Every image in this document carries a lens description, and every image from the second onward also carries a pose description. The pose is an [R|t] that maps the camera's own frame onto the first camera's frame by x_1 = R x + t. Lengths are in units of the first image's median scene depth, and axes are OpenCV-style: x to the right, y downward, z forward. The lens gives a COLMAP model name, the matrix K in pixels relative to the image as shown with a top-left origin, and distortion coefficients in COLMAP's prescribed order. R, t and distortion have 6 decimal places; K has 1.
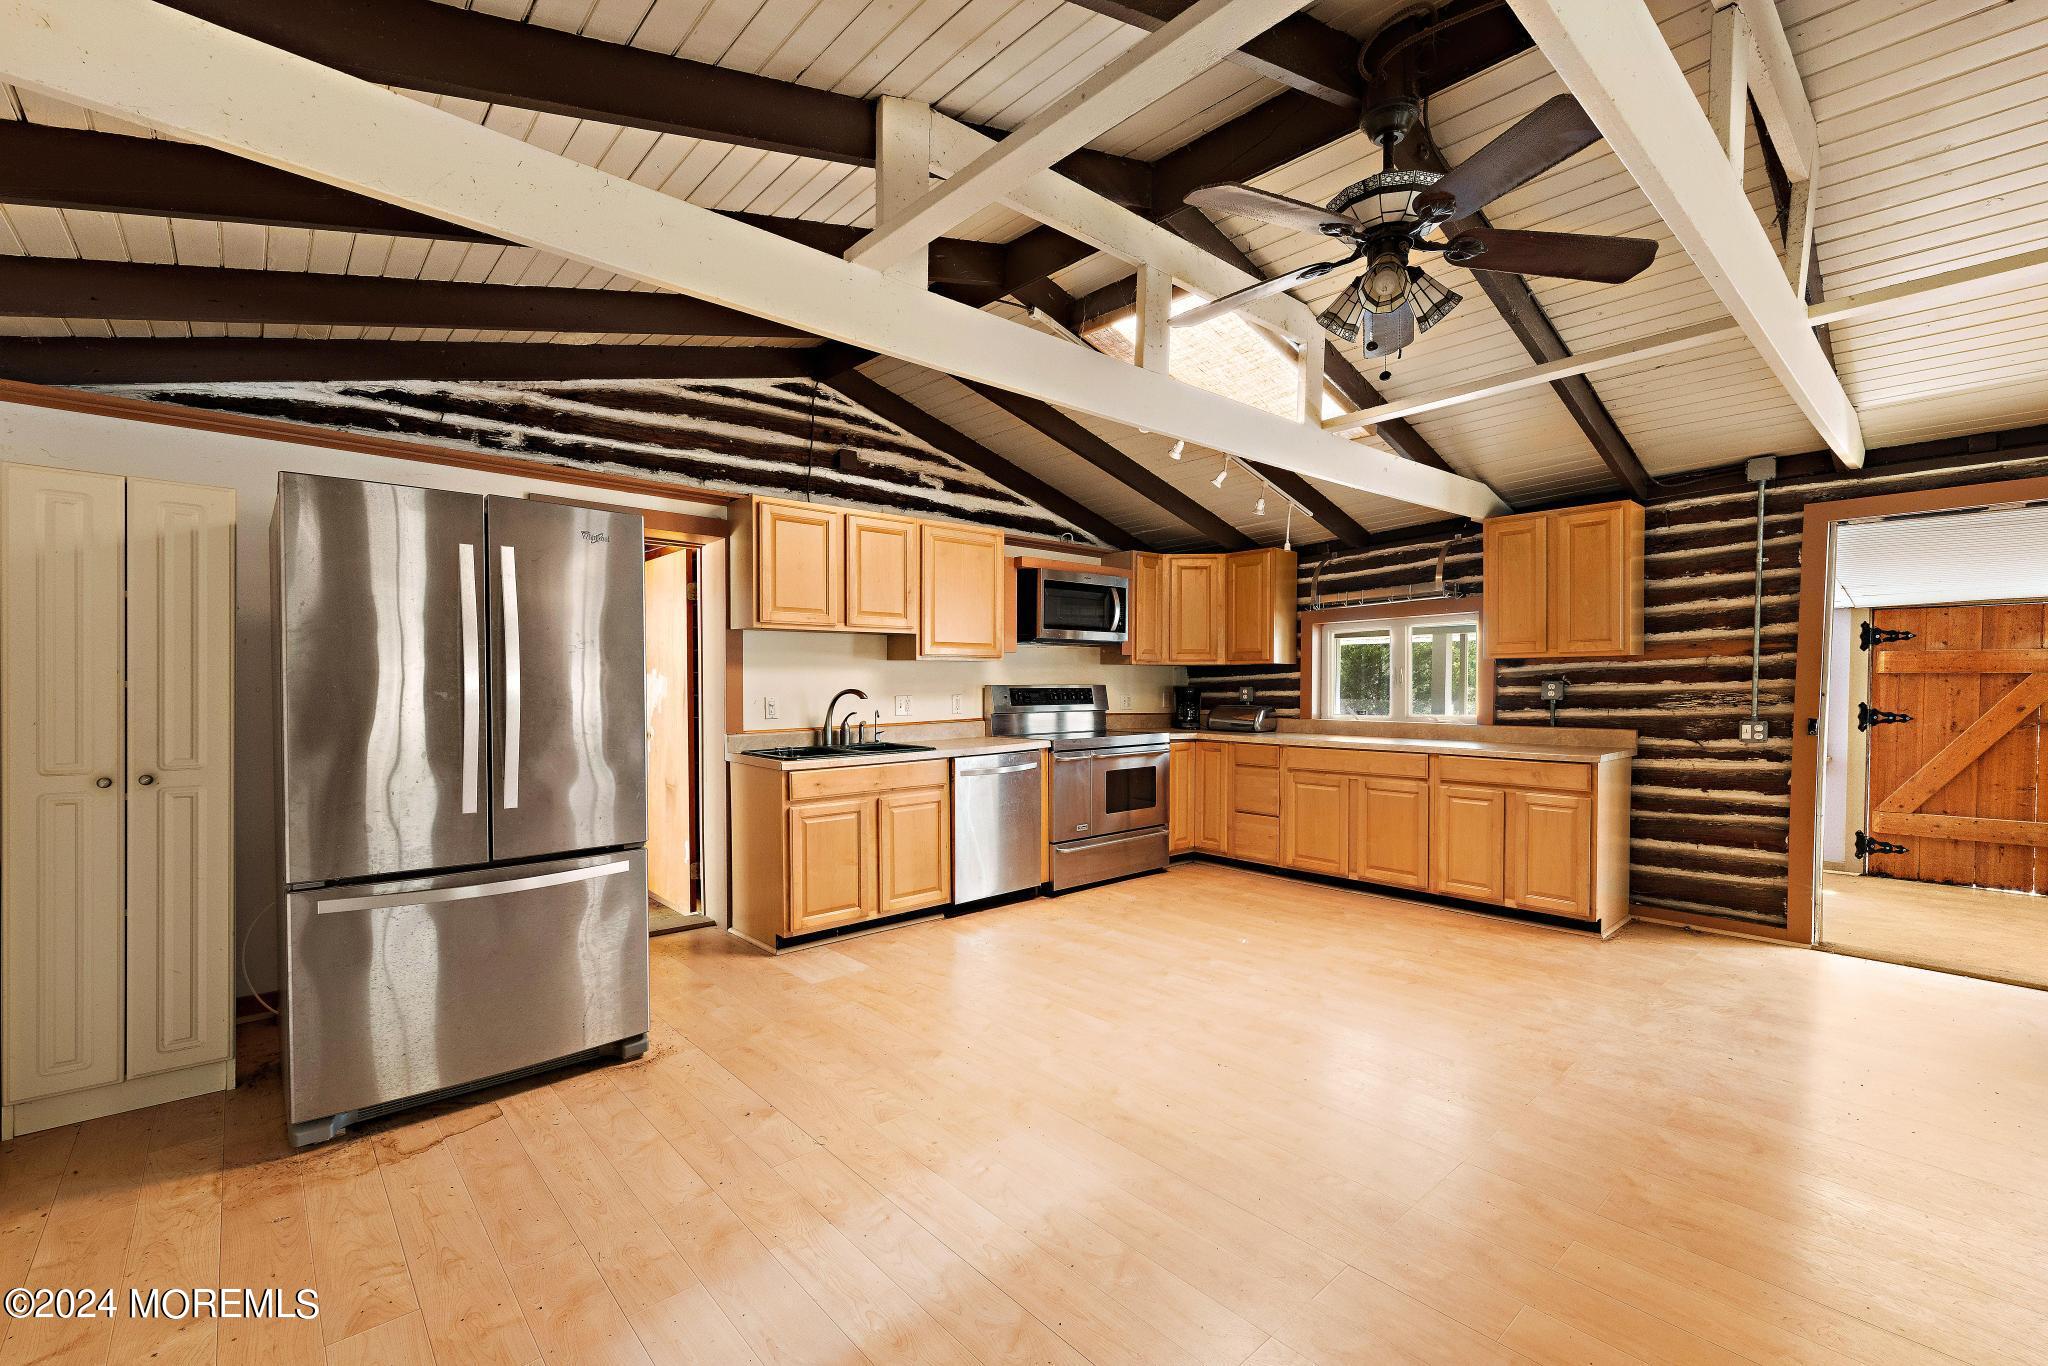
lens RADIAL K [[873.5, 0, 1048.3], [0, 873.5, 694.9], [0, 0, 1]] dist [0.001390, 0.000059]
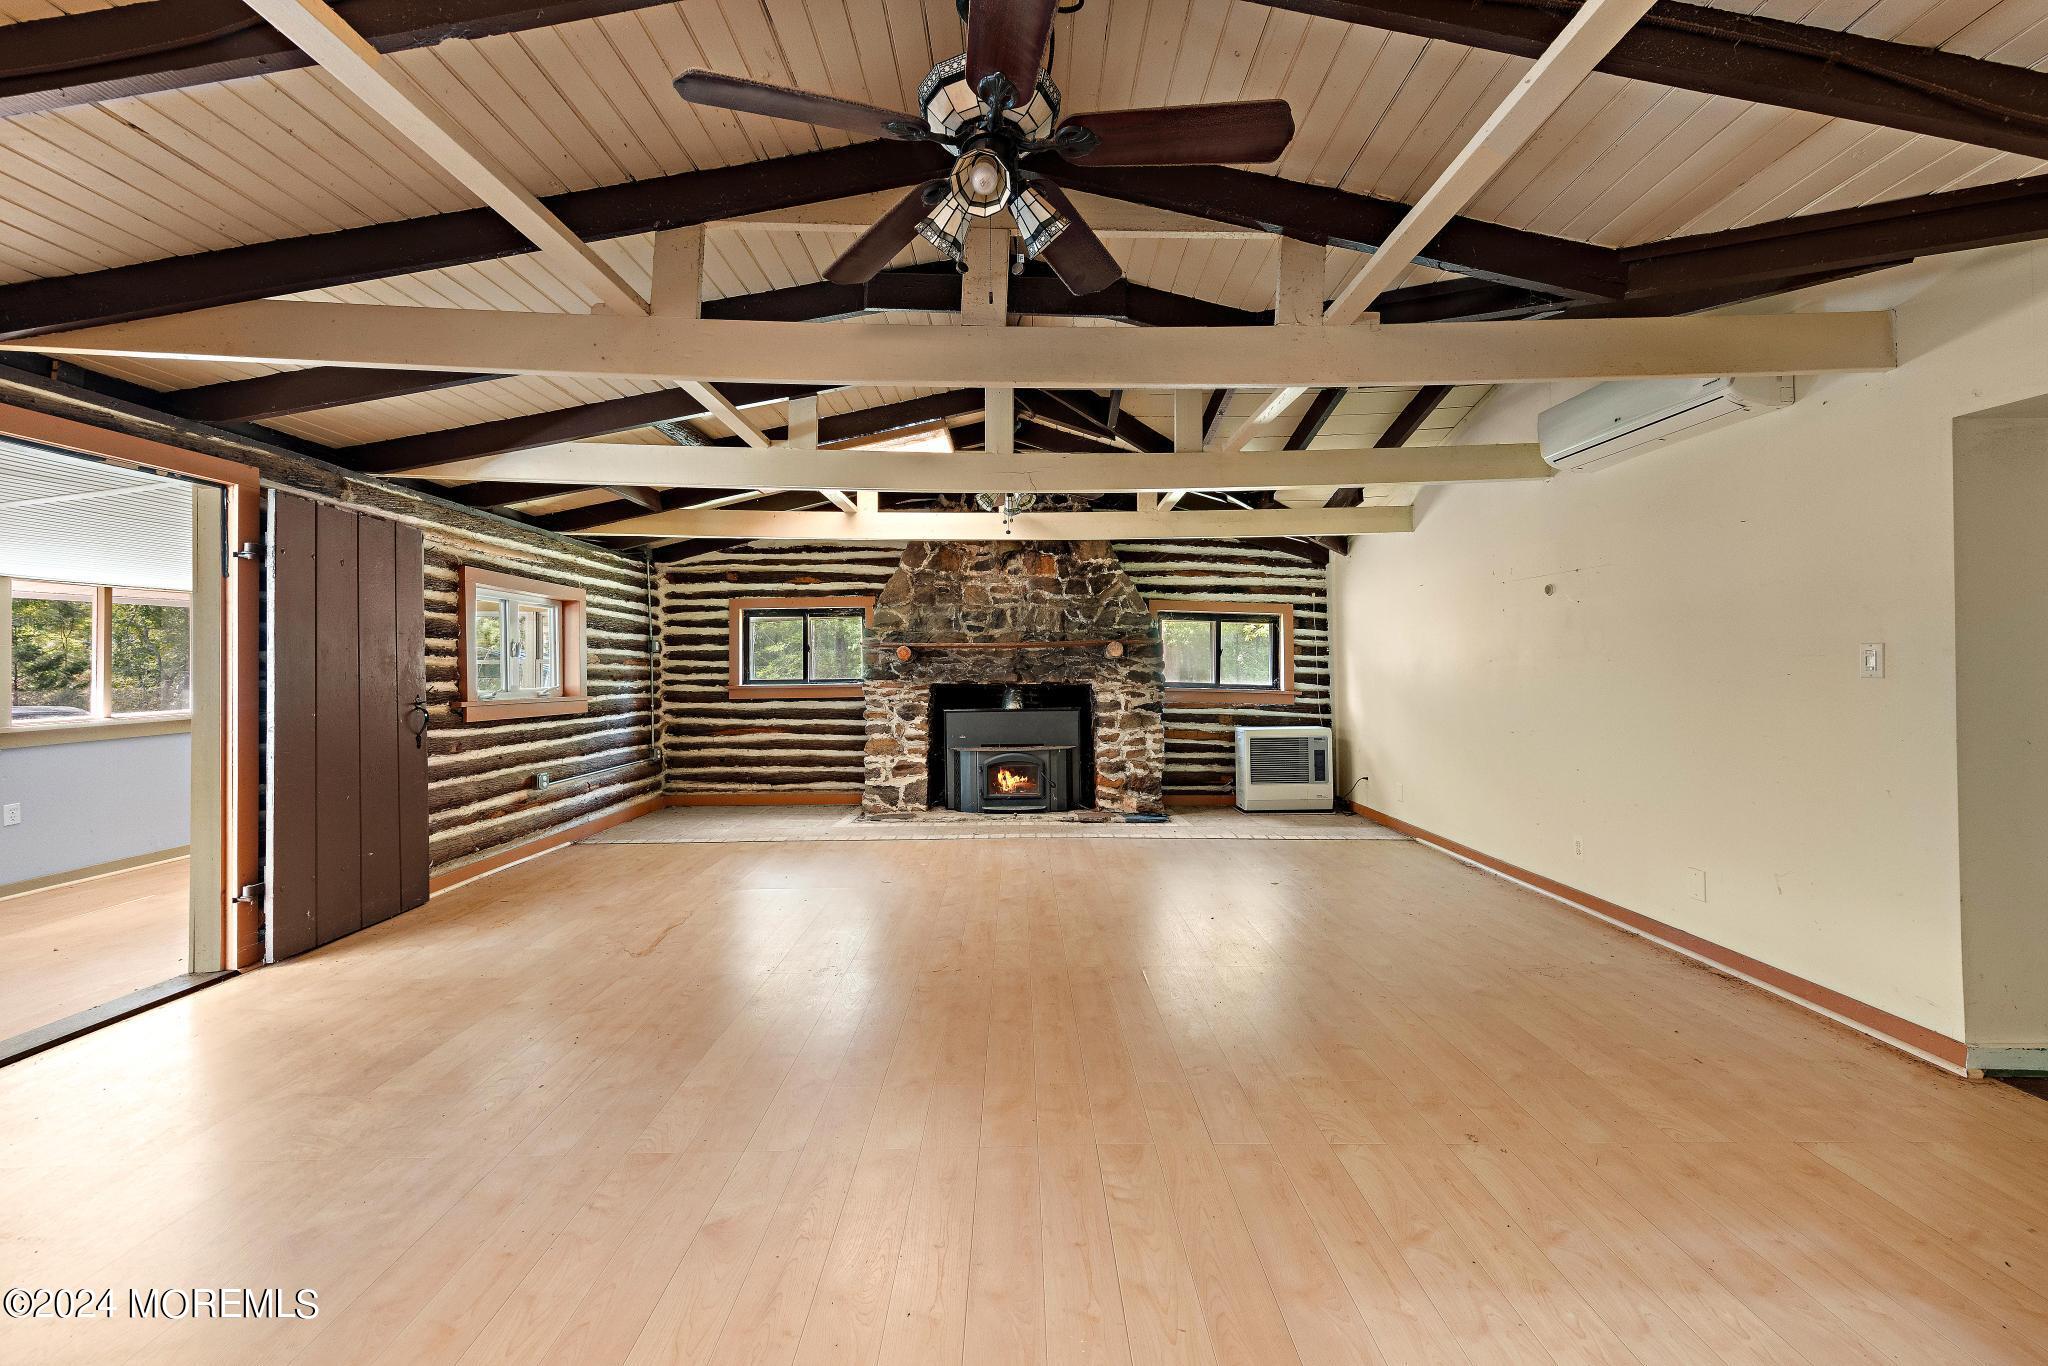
lens RADIAL K [[798.8, 0, 1022.4], [0, 798.8, 656.0], [0, 0, 1]] dist [0.002114, 0.000219]
pose [[-0.735715, 0.011222, 0.677198, -0.081987], [0.017732, 0.999839, 0.002695, -0.008949], [-0.677059, 0.013991, -0.735796, 0.770618]]
